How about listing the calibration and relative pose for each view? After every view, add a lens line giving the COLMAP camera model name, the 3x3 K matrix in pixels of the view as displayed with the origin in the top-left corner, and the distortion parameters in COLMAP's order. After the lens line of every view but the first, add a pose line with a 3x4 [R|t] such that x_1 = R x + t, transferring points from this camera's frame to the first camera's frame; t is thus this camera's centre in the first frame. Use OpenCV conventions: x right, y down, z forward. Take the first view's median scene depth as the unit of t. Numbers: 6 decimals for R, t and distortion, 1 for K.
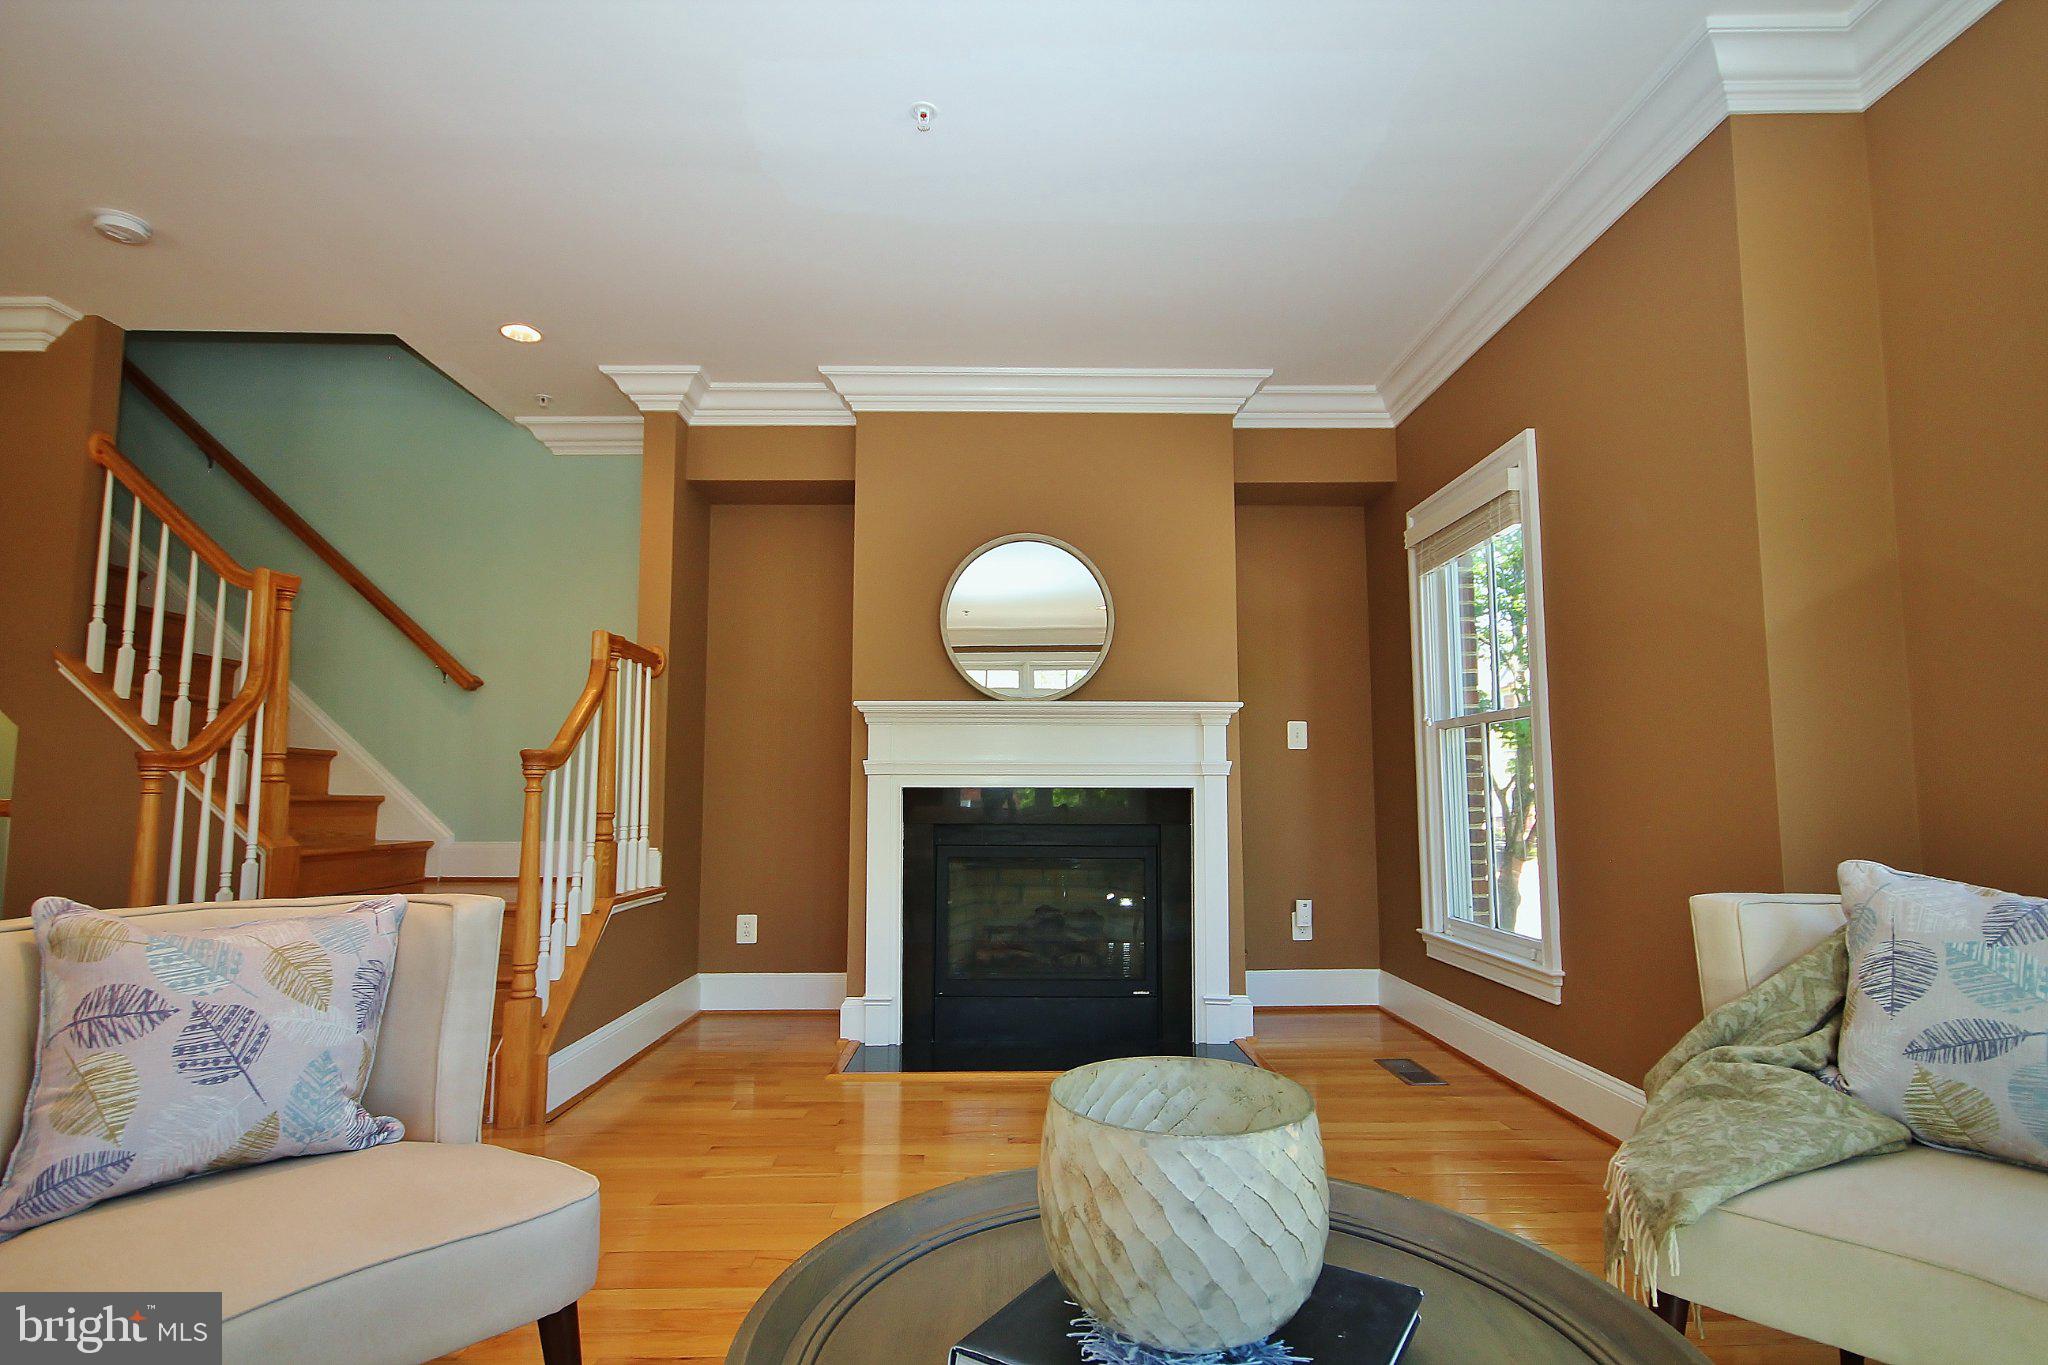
lens RADIAL K [[1021.6, 0, 1025.2], [0, 1021.6, 687.3], [0, 0, 1]] dist [0.027763, -0.015907]
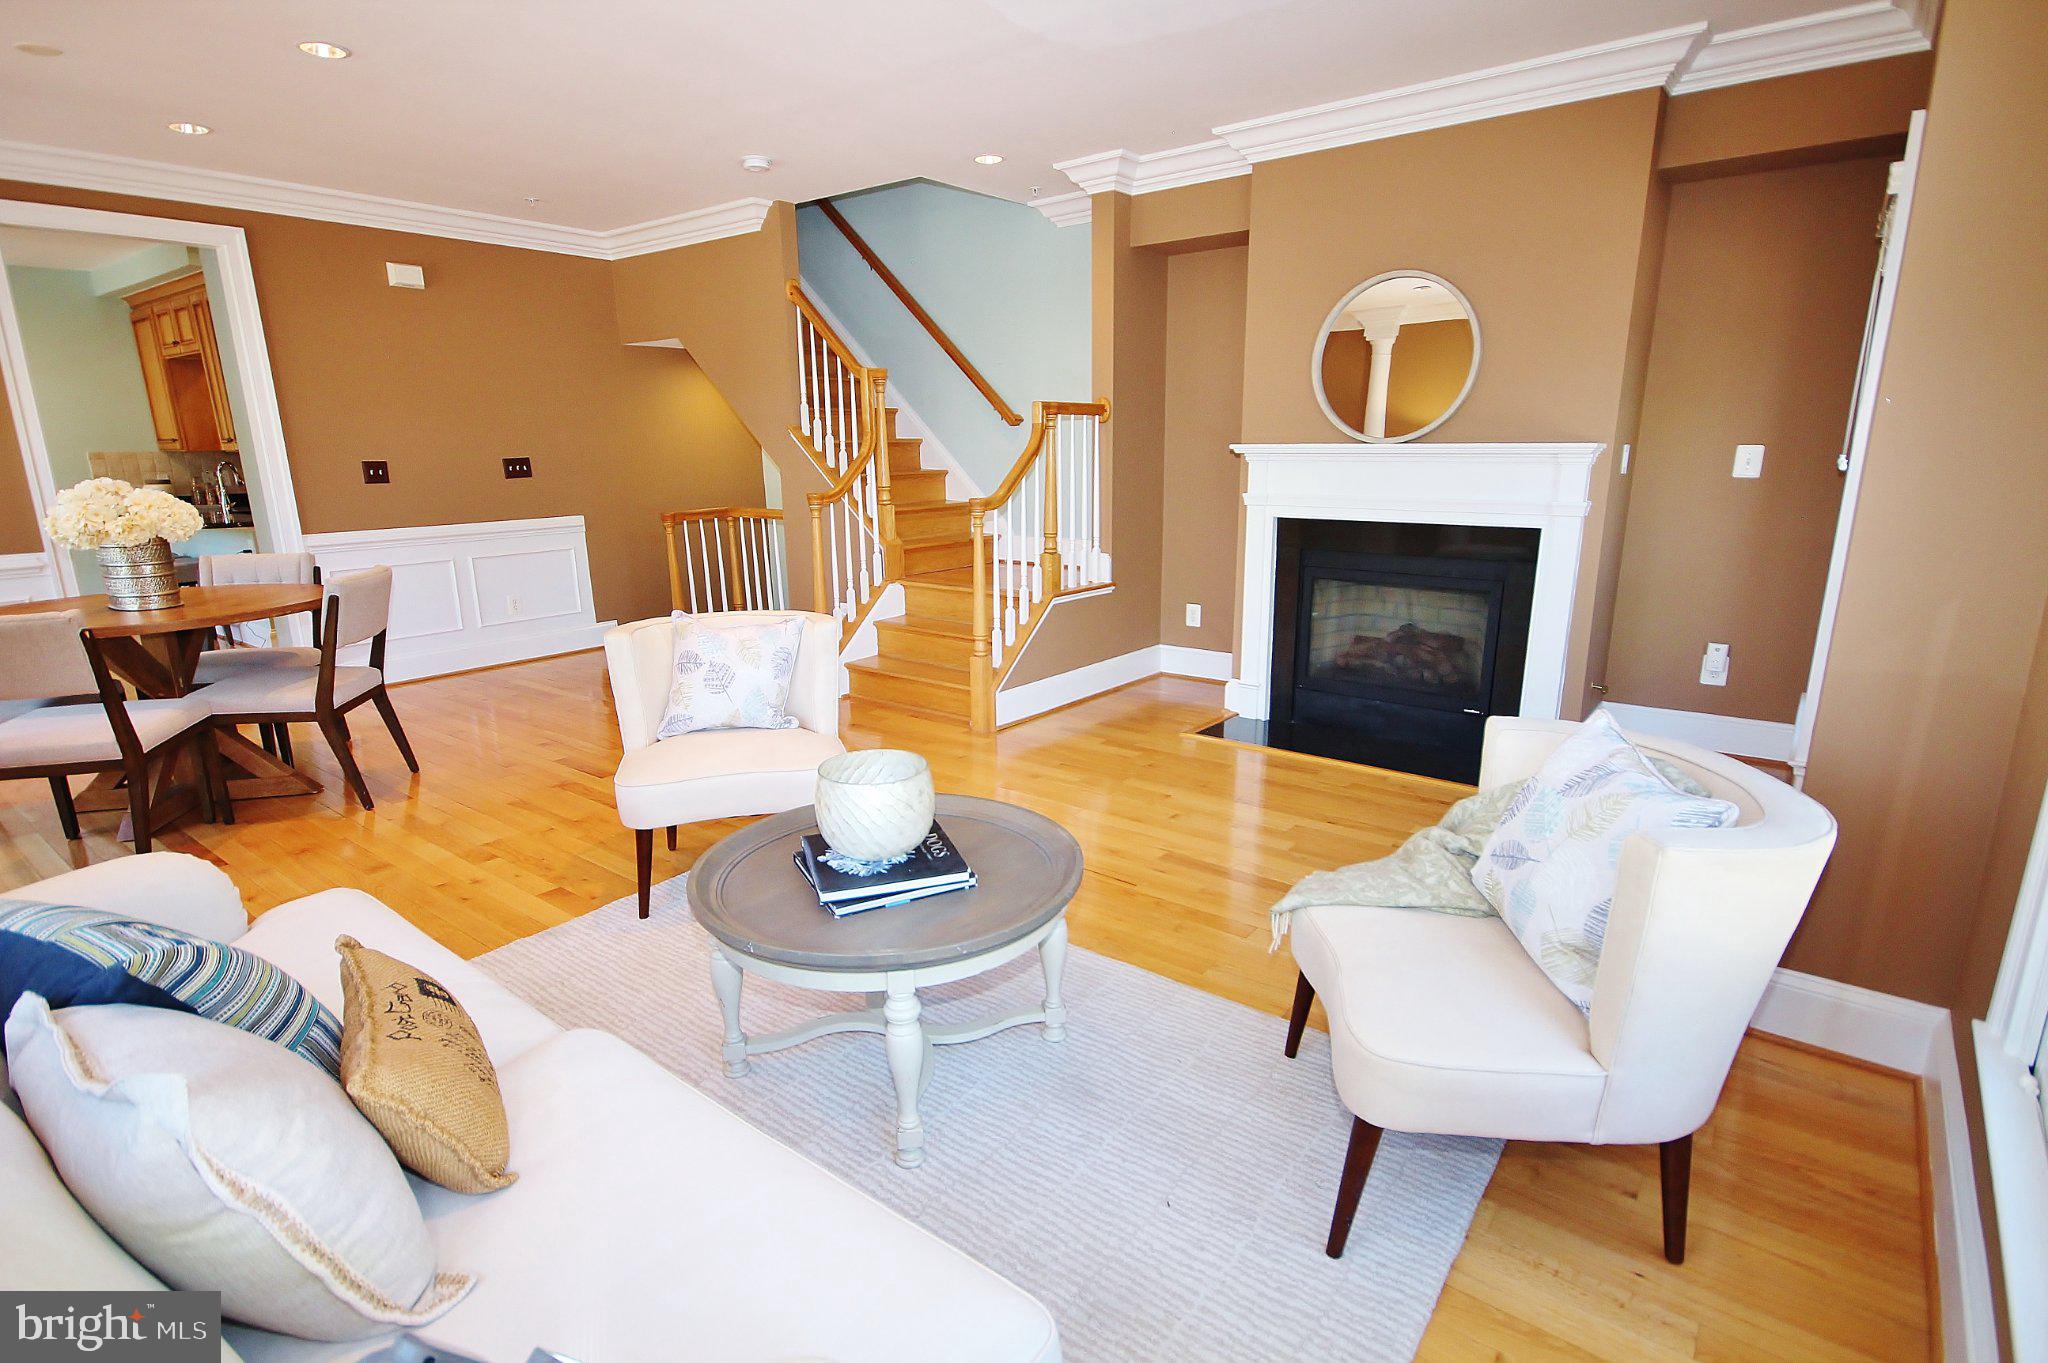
lens RADIAL K [[1033.8, 0, 1024.0], [0, 1033.8, 681.5], [0, 0, 1]] dist [0.010932, -0.000491]
pose [[0.773192, 0.138379, -0.618891, 0.460793], [0.077196, 0.948109, 0.308432, -0.123139], [0.629457, -0.286253, 0.722388, -0.108274]]
